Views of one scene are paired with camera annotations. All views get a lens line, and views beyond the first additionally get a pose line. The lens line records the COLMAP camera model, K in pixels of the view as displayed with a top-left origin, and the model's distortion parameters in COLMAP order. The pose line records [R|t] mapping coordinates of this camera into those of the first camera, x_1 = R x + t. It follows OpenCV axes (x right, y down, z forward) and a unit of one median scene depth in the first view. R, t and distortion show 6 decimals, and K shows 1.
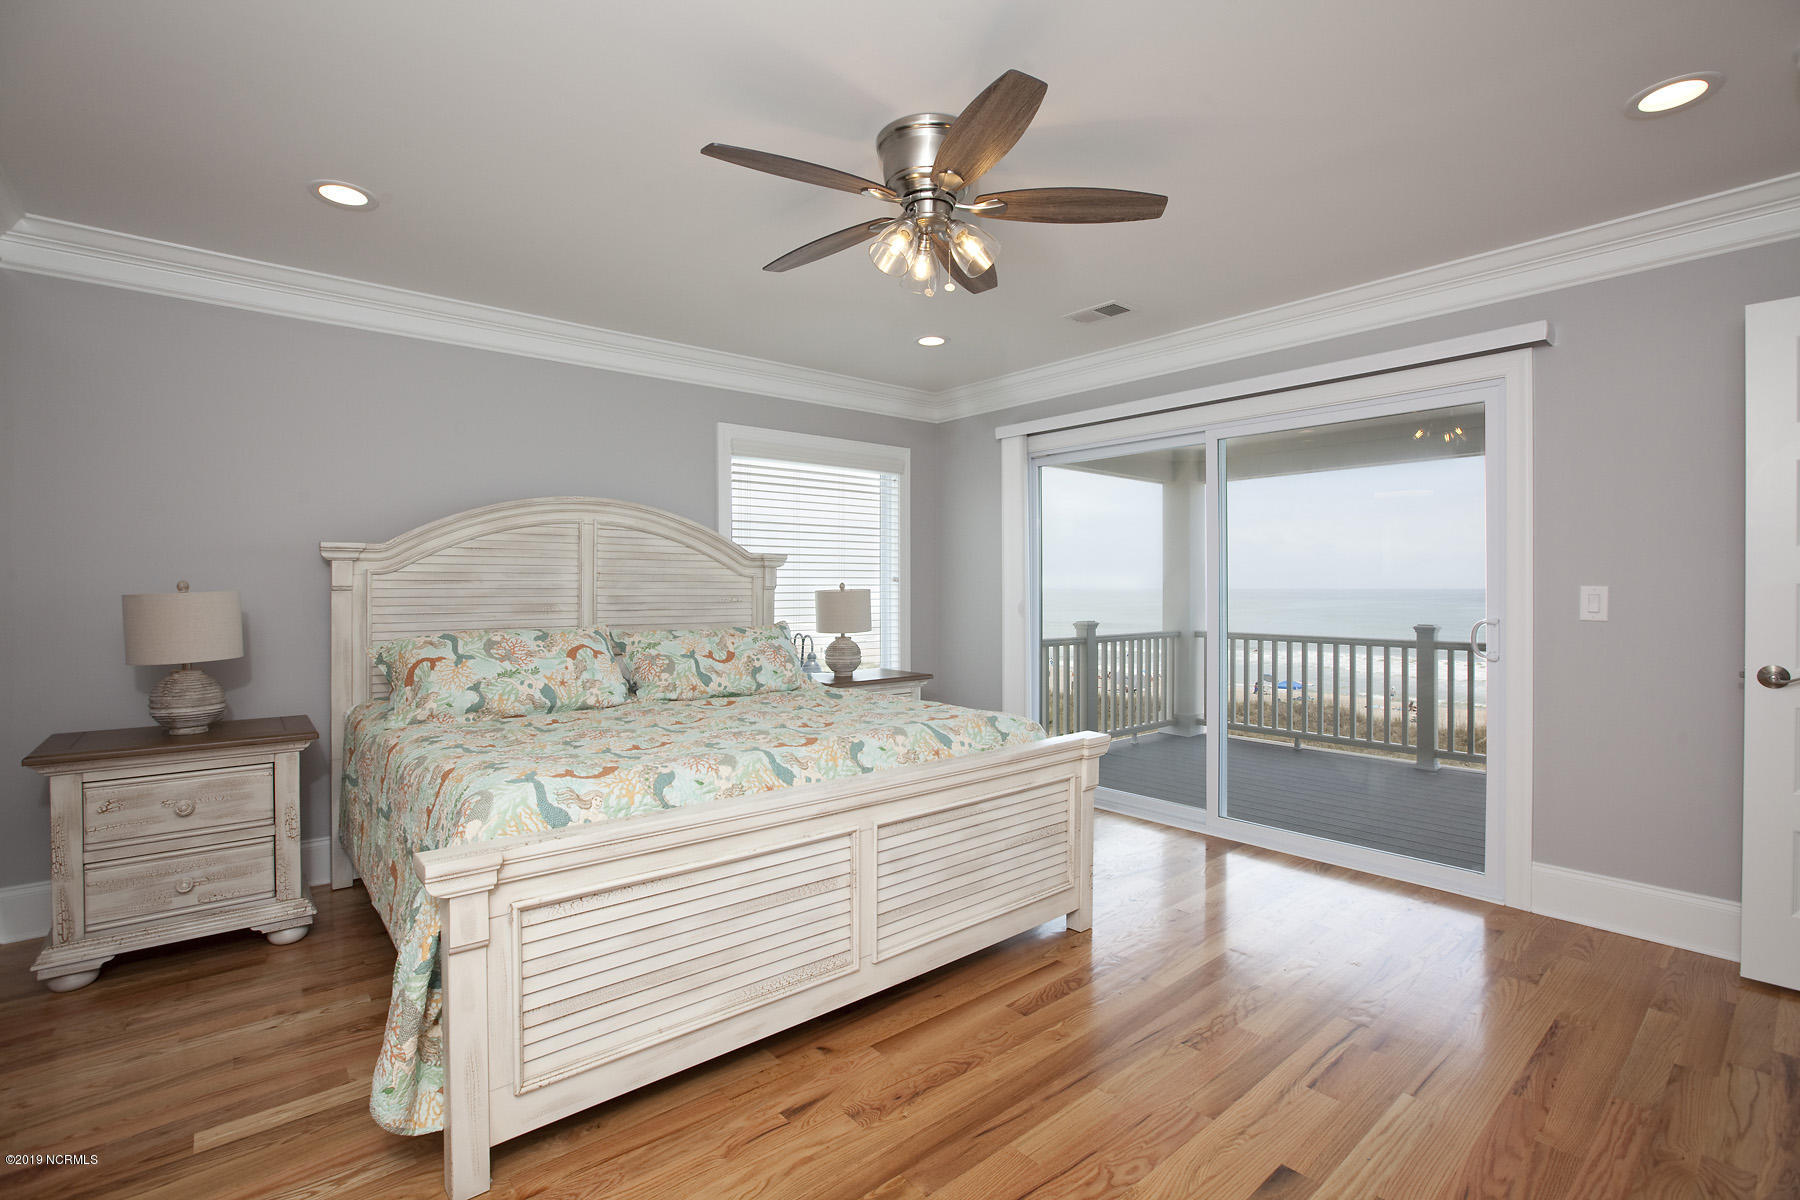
lens RADIAL K [[821.1, 0, 894.0], [0, 821.1, 591.6], [0, 0, 1]] dist [-0.031518, 0.001289]
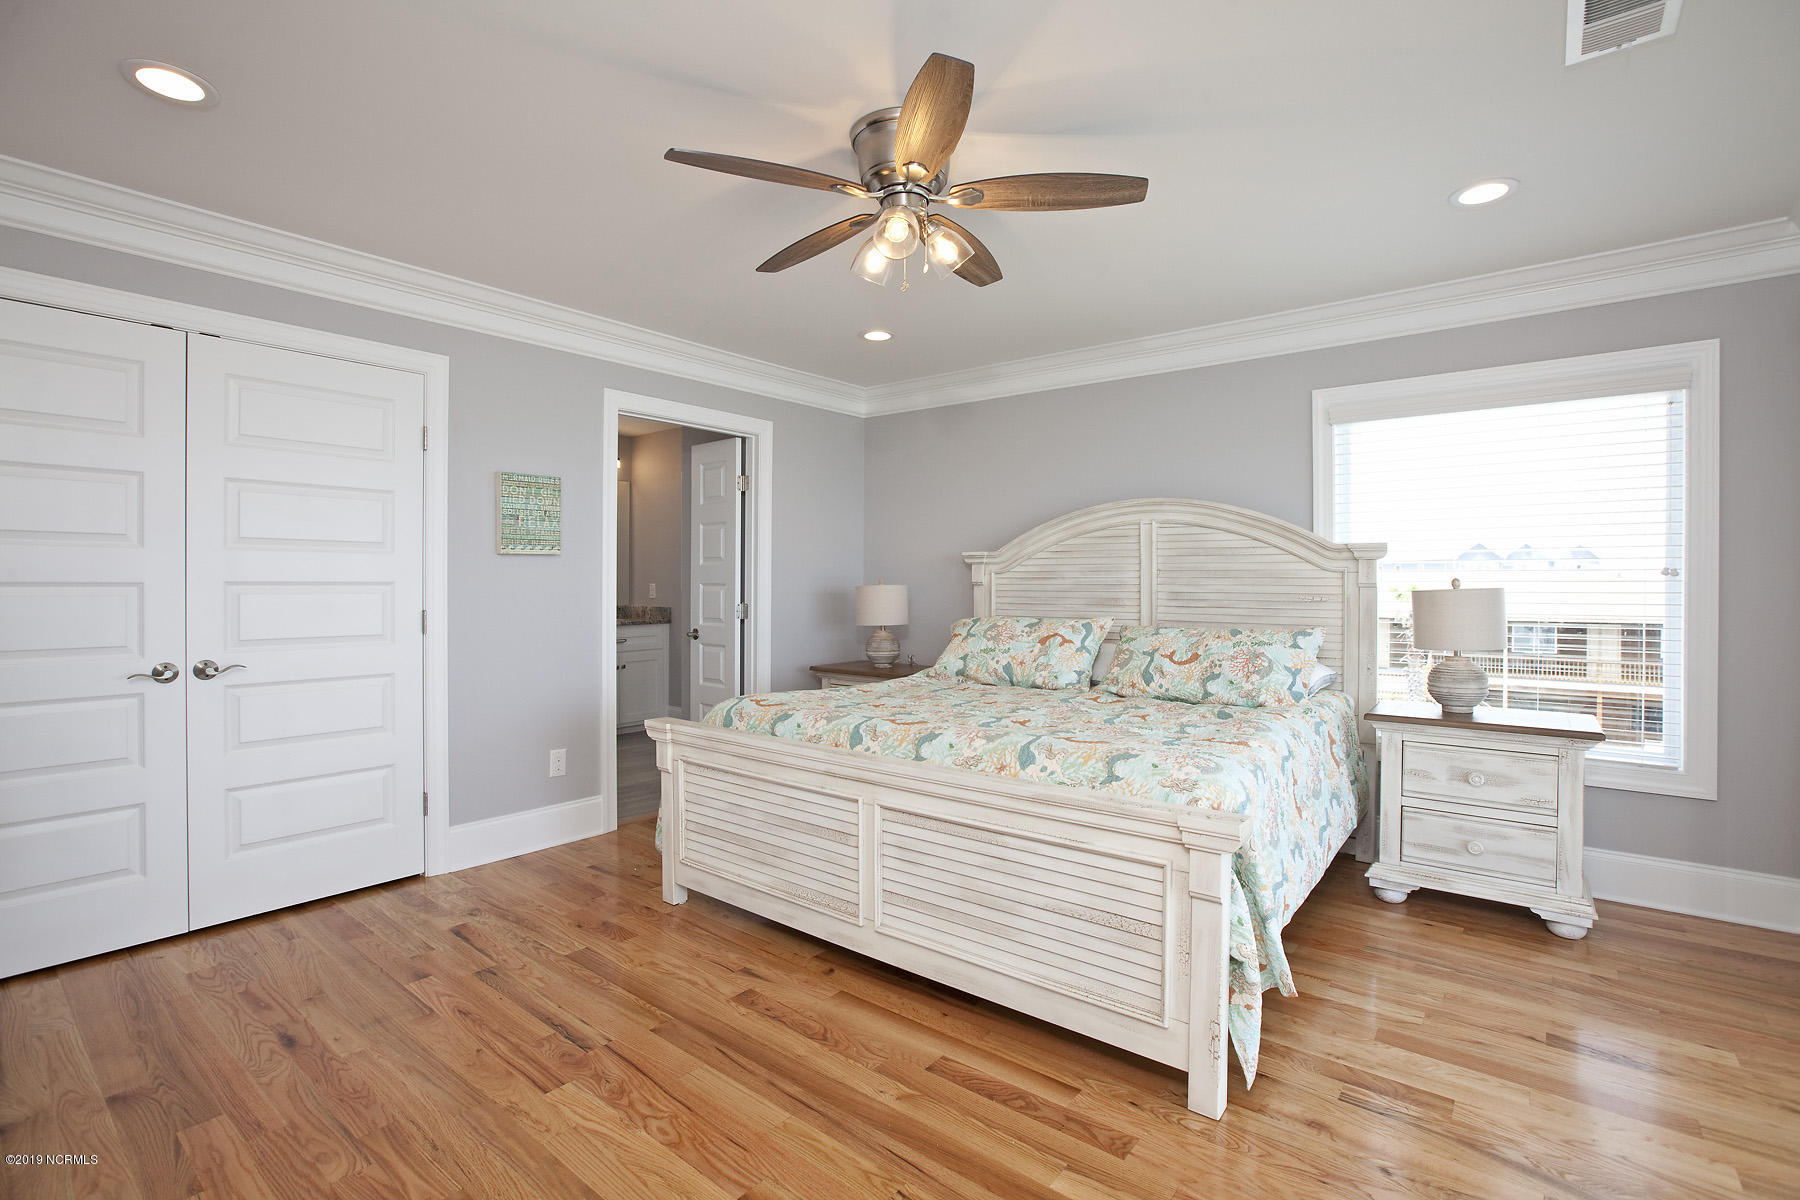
lens RADIAL K [[813.2, 0, 899.9], [0, 813.2, 608.9], [0, 0, 1]] dist [-0.048024, 0.000384]
pose [[0.212059, 0.030064, -0.976794, 0.633869], [-0.008316, 0.999546, 0.028959, -0.000407], [0.977221, 0.001982, 0.212213, 0.504669]]
